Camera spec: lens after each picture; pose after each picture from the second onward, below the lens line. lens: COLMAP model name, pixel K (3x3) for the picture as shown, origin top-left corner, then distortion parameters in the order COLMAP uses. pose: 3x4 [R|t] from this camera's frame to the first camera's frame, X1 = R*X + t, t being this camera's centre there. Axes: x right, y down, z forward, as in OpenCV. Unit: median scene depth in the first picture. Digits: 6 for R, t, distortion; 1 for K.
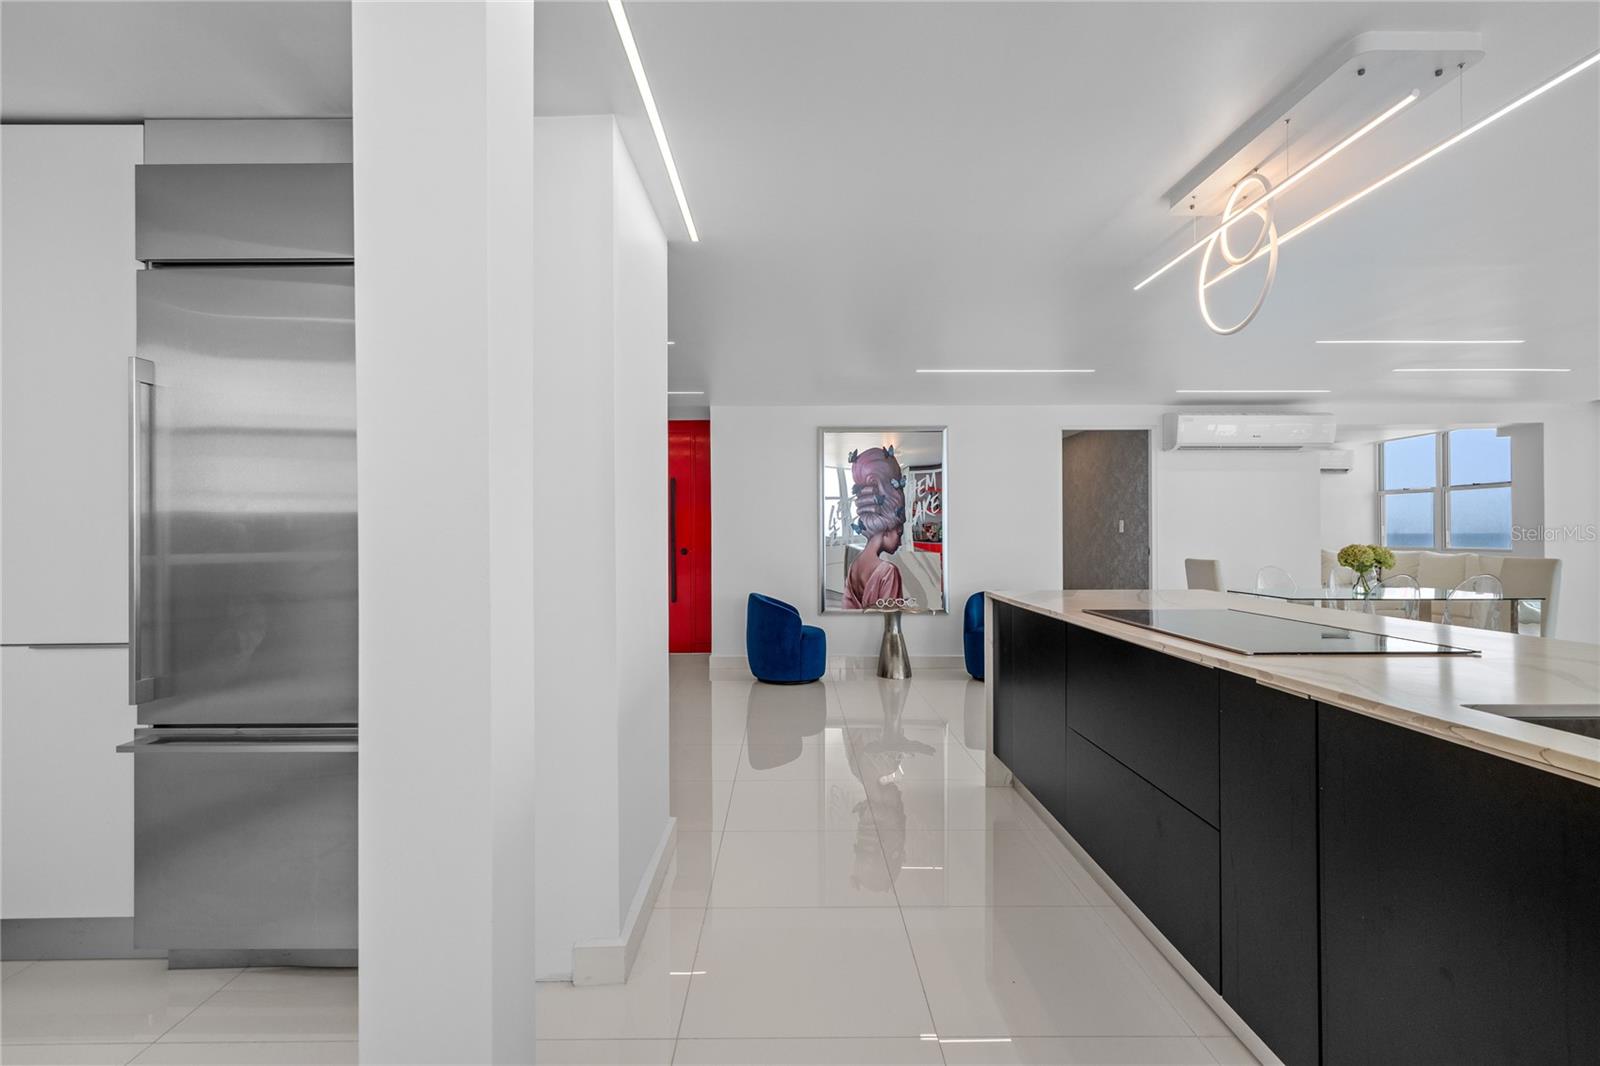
lens RADIAL K [[750.6, 0, 790.4], [0, 750.6, 530.3], [0, 0, 1]] dist [-0.001800, 0.000387]
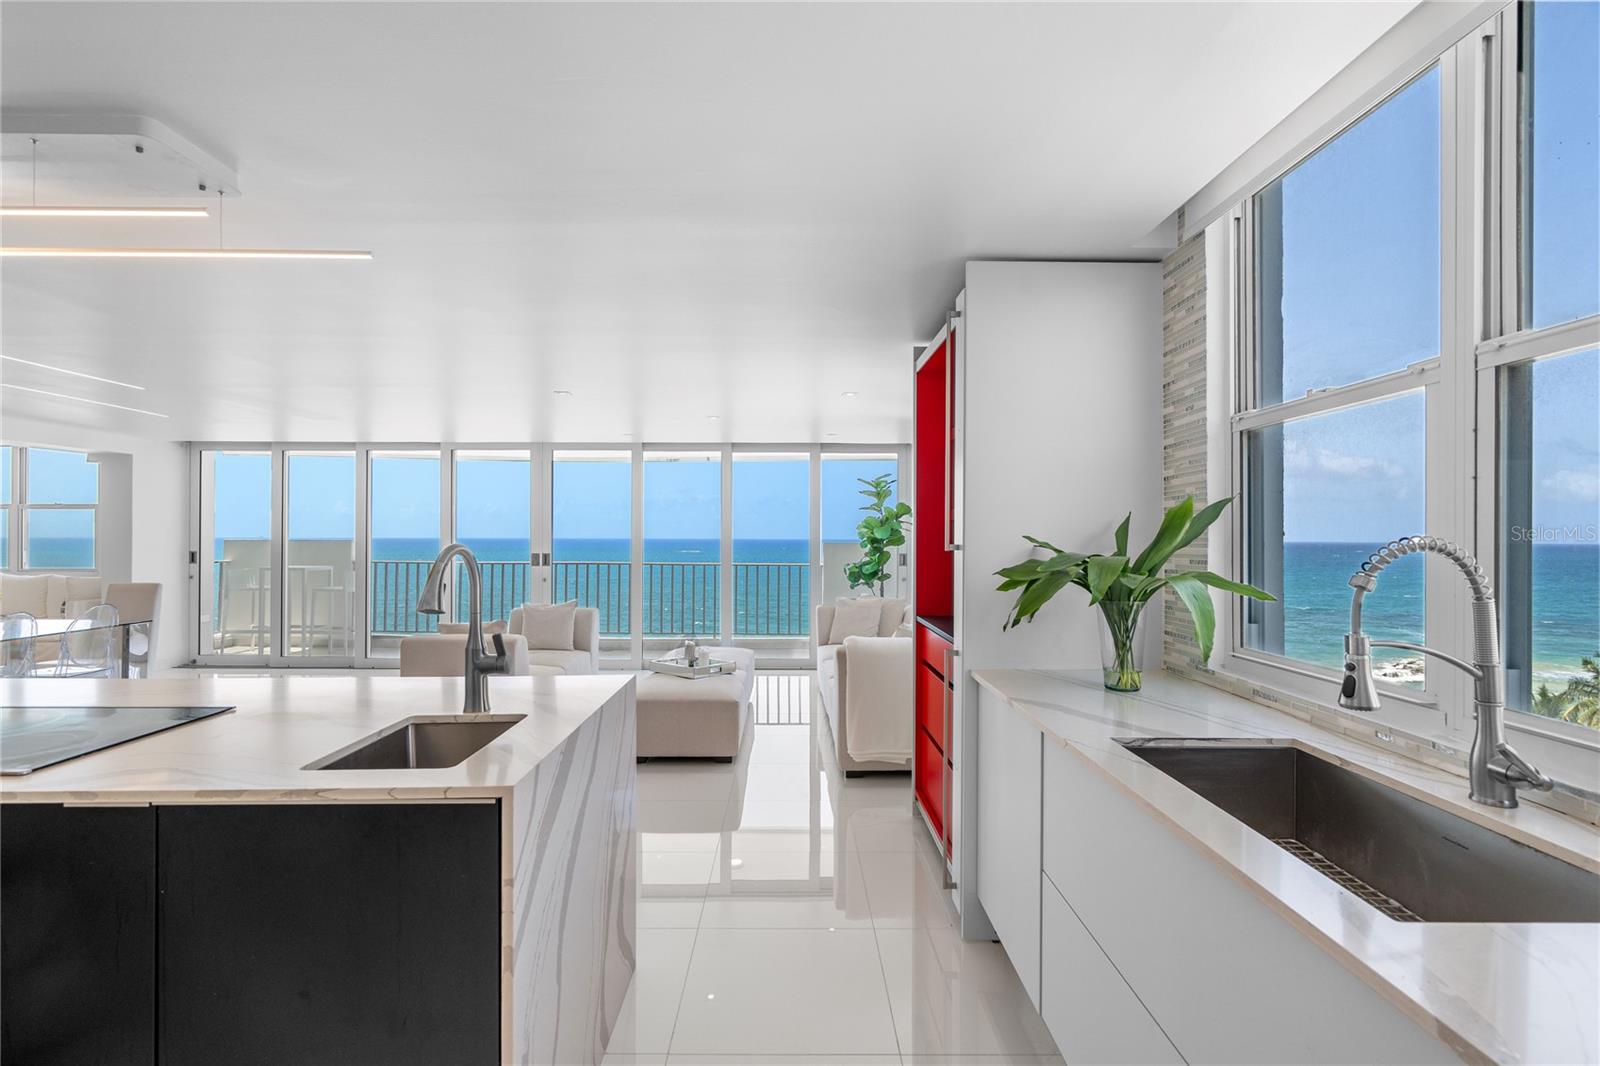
lens RADIAL K [[730.0, 0, 796.6], [0, 730.0, 532.5], [0, 0, 1]] dist [0.000179, 0.000586]
pose [[0.000164, 0.009969, 0.999950, -0.056698], [-0.007829, 0.999920, -0.009968, -0.027677], [-0.999969, -0.007827, 0.000242, 0.034065]]
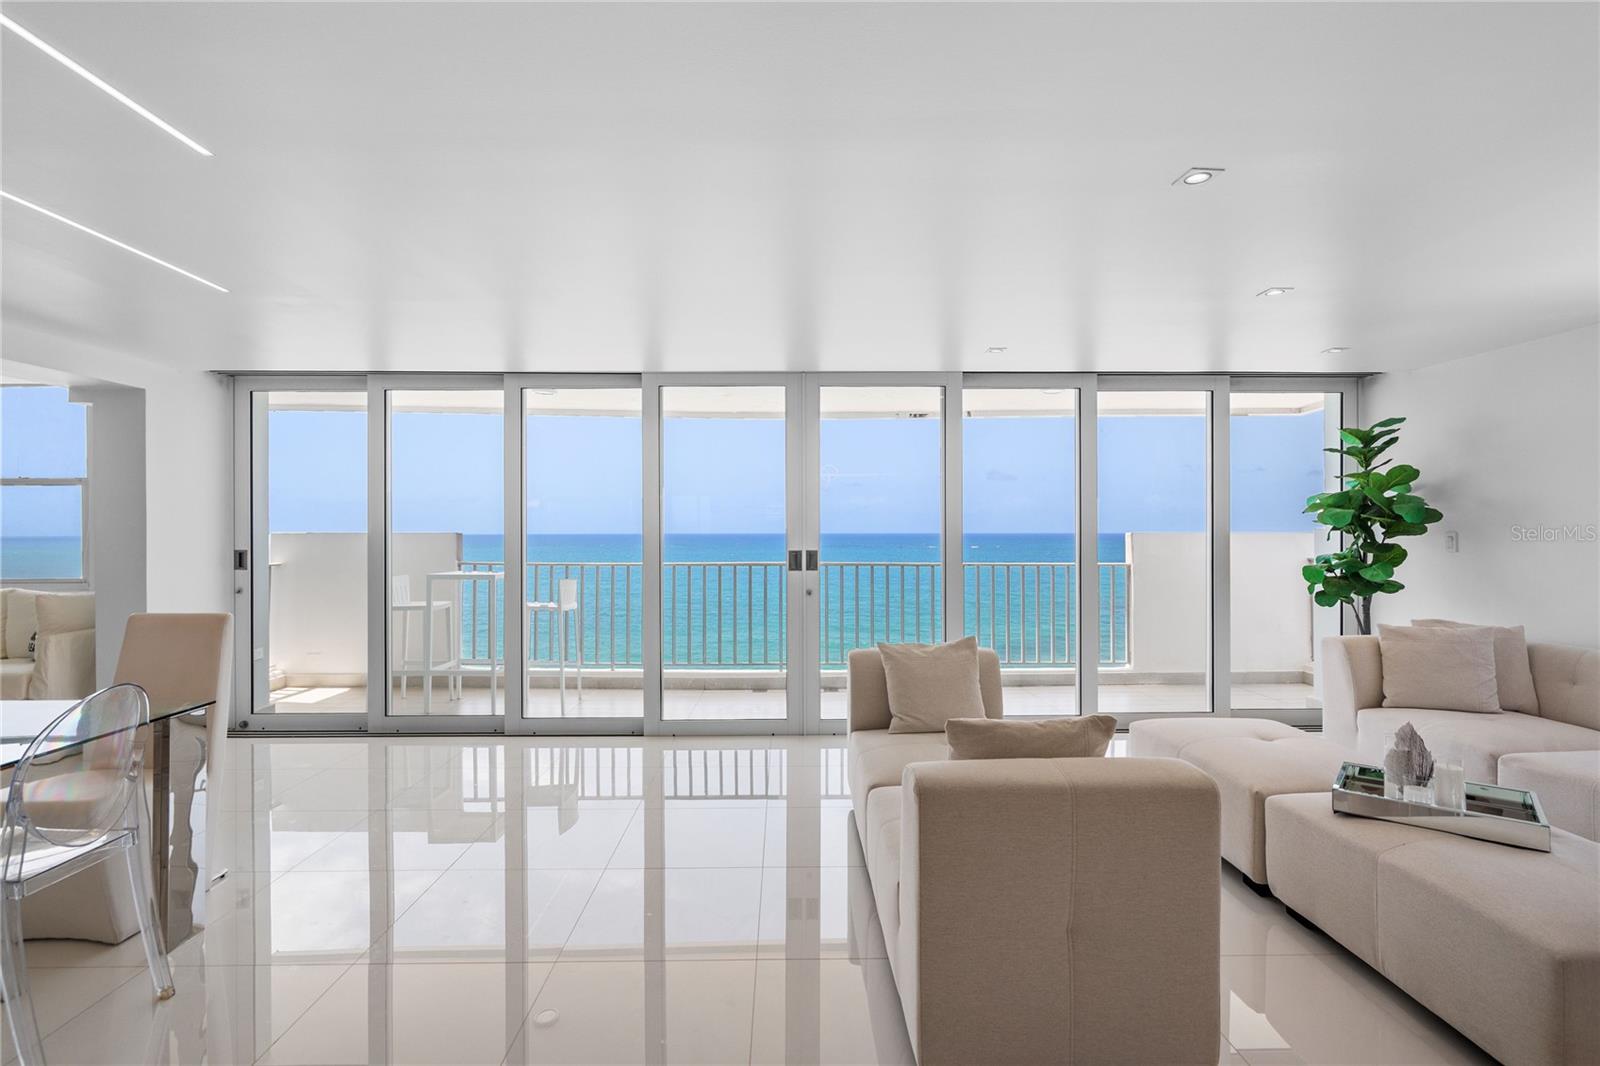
lens RADIAL K [[730.0, 0, 796.6], [0, 730.0, 532.5], [0, 0, 1]] dist [0.000179, 0.000586]
pose [[-0.012826, 0.000385, 0.999918, 0.366738], [-0.003183, 0.999995, -0.000426, -0.020530], [-0.999913, -0.003188, -0.012825, 0.446632]]
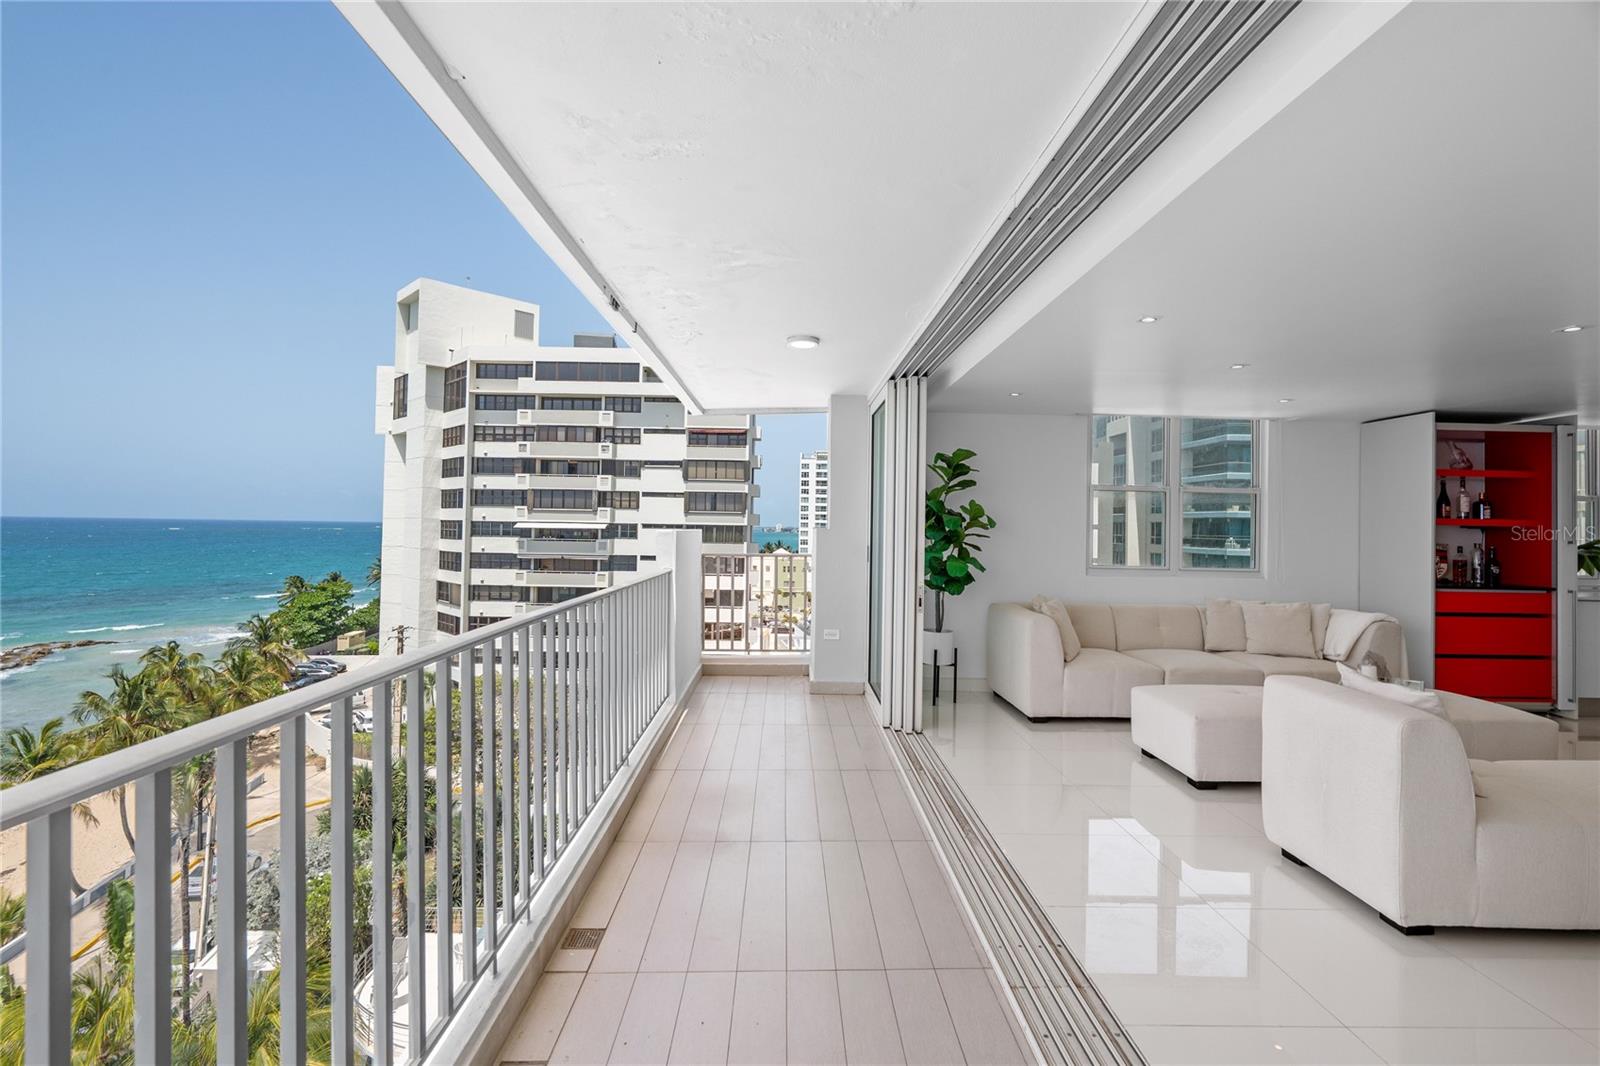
lens RADIAL K [[719.9, 0, 791.3], [0, 719.9, 519.8], [0, 0, 1]] dist [-0.002681, 0.000113]
pose [[-0.999856, -0.015202, -0.007577, 1.226126], [-0.015102, 0.999800, -0.013077, -0.026508], [0.007775, -0.012960, -0.999886, 0.759976]]
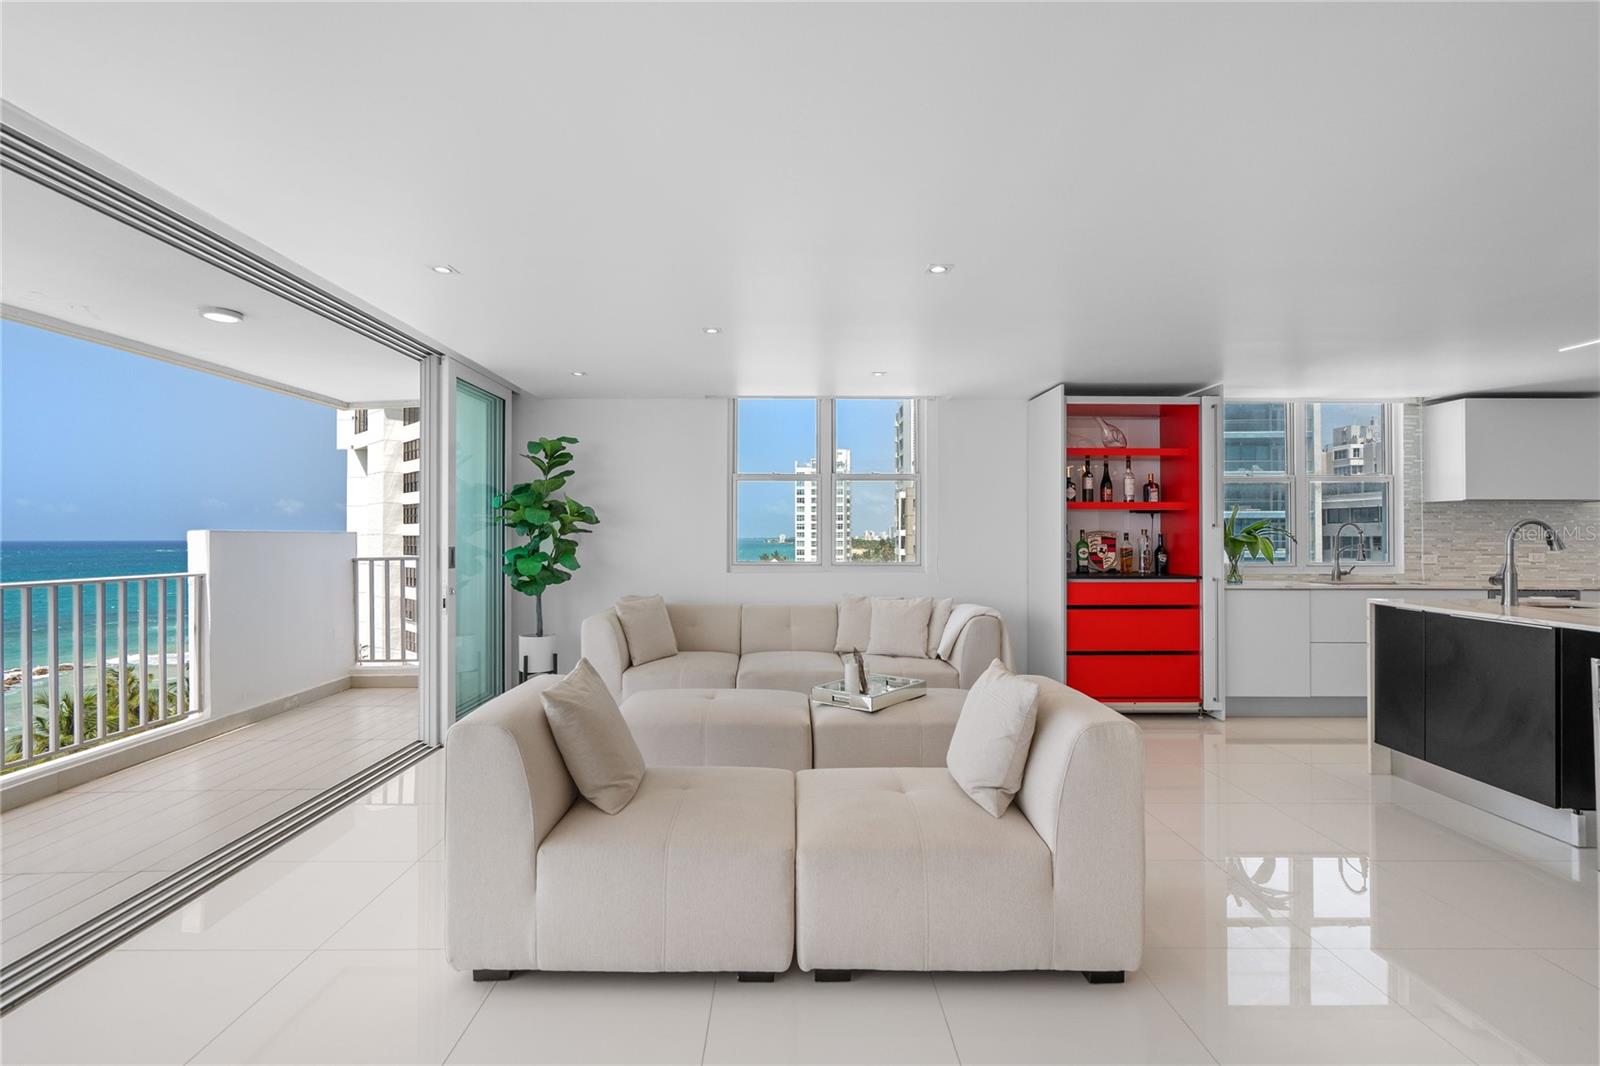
lens RADIAL K [[734.9, 0, 796.1], [0, 734.9, 532.3], [0, 0, 1]] dist [0.000344, 0.000384]
pose [[-0.999994, 0.003108, -0.001364, 0.764873], [0.003121, 0.999944, -0.010155, -0.011651], [0.001332, -0.010159, -0.999948, 0.708427]]
